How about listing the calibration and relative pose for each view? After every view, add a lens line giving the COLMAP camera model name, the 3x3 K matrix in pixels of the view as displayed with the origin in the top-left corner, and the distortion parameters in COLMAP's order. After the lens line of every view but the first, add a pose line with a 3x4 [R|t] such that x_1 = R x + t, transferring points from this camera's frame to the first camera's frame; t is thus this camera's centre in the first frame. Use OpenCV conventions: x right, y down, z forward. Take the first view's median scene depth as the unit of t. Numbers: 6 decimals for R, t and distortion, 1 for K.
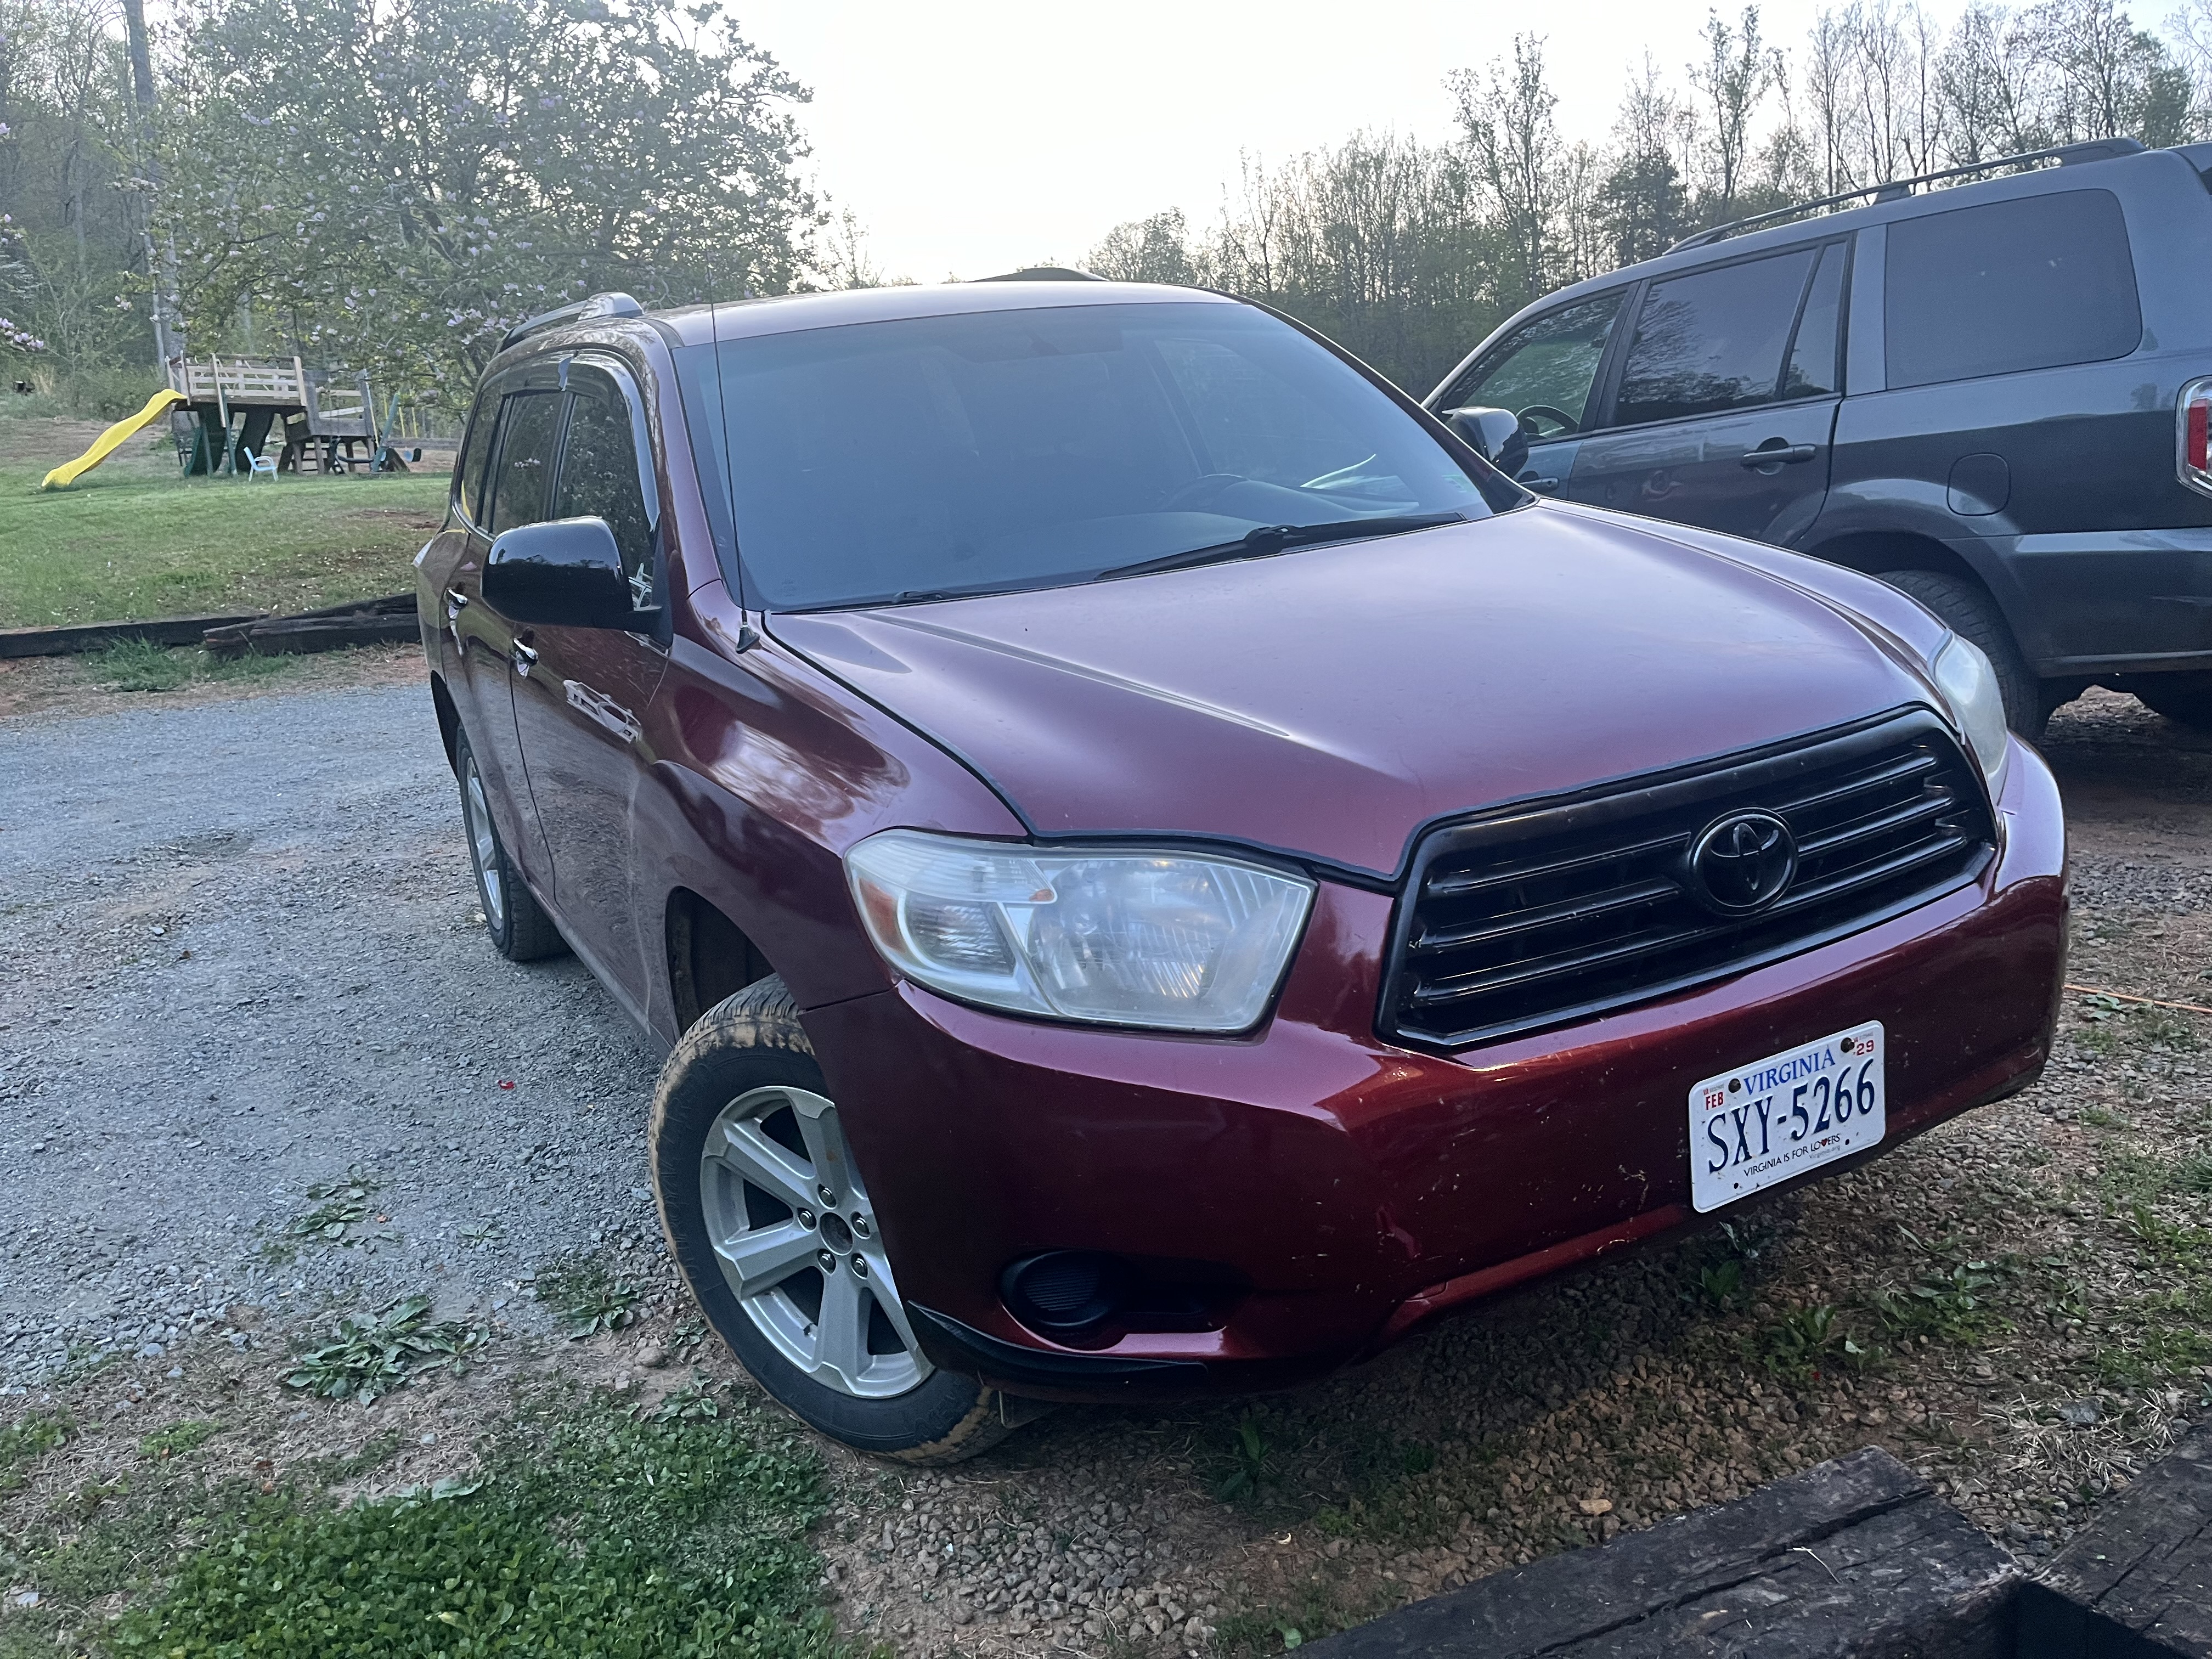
lens RADIAL K [[1674.5, 0, 1106.0], [0, 1674.5, 829.5], [0, 0, 1]] dist [0.095535, -0.137570]
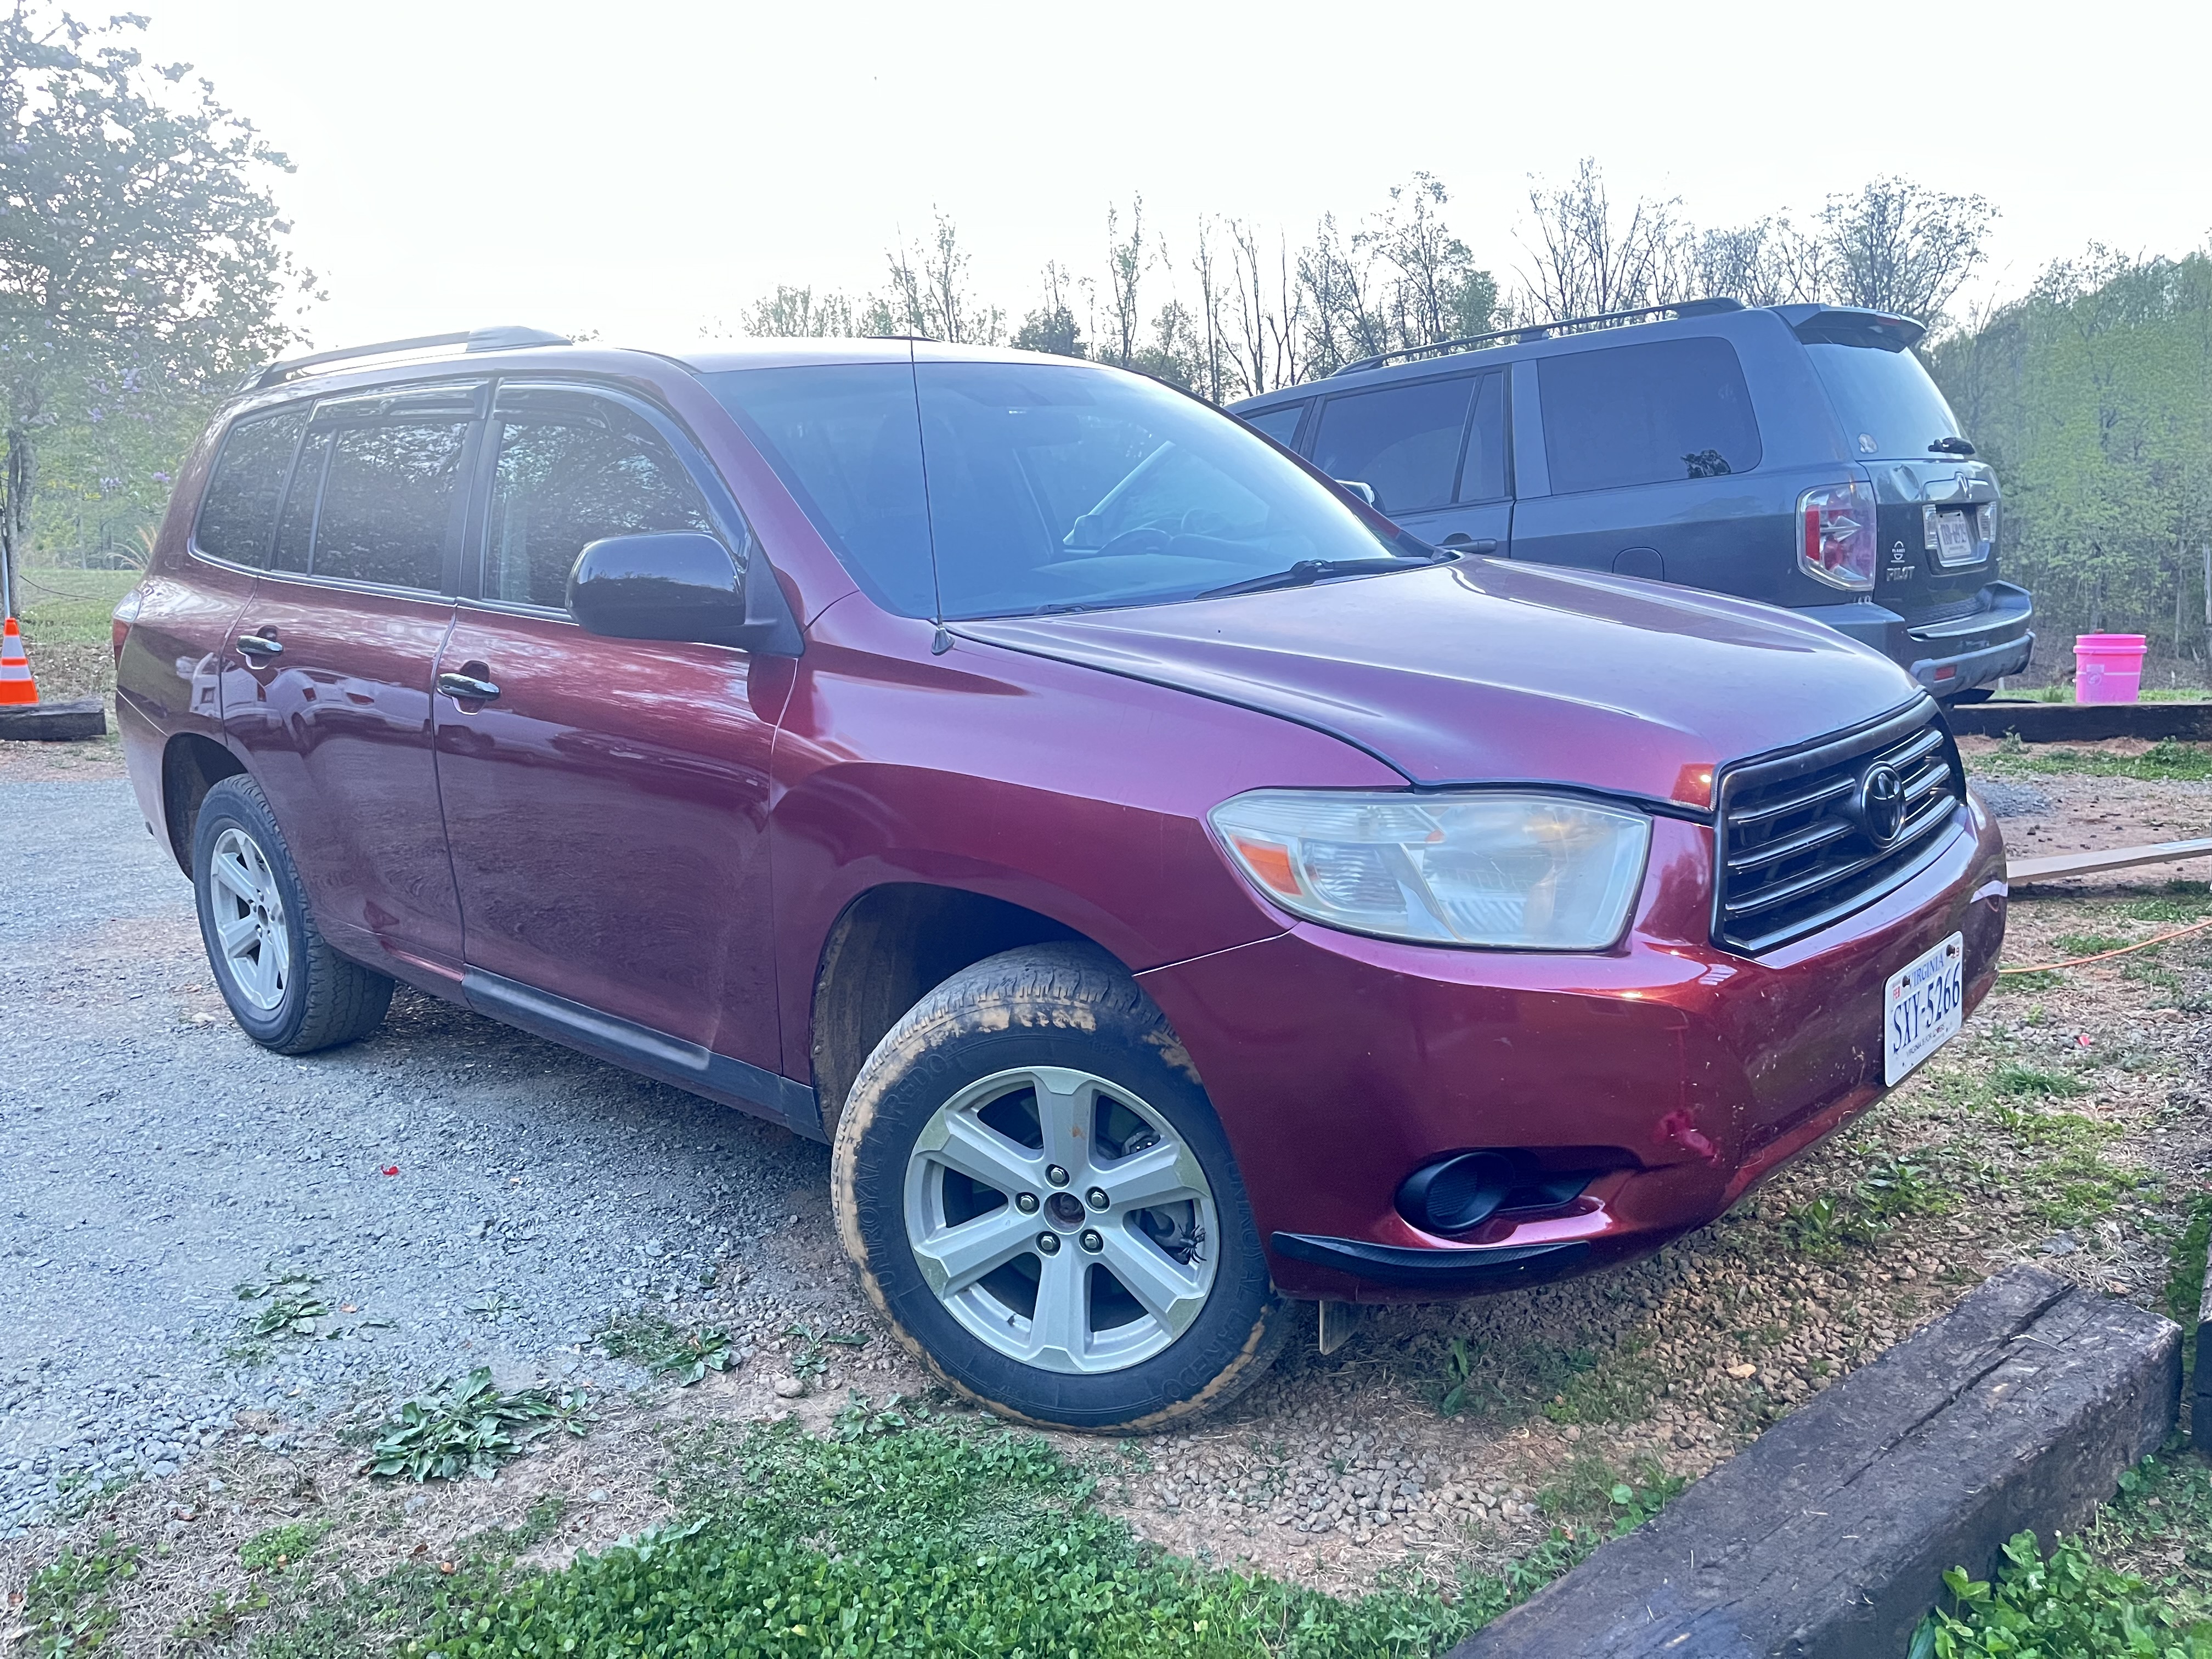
lens RADIAL K [[1674.5, 0, 1106.0], [0, 1674.5, 829.5], [0, 0, 1]] dist [0.095535, -0.137570]
pose [[0.943518, -0.023292, 0.330501, -0.448188], [0.047077, 0.996830, -0.064145, 0.070240], [-0.327959, 0.076081, 0.941623, 0.008226]]
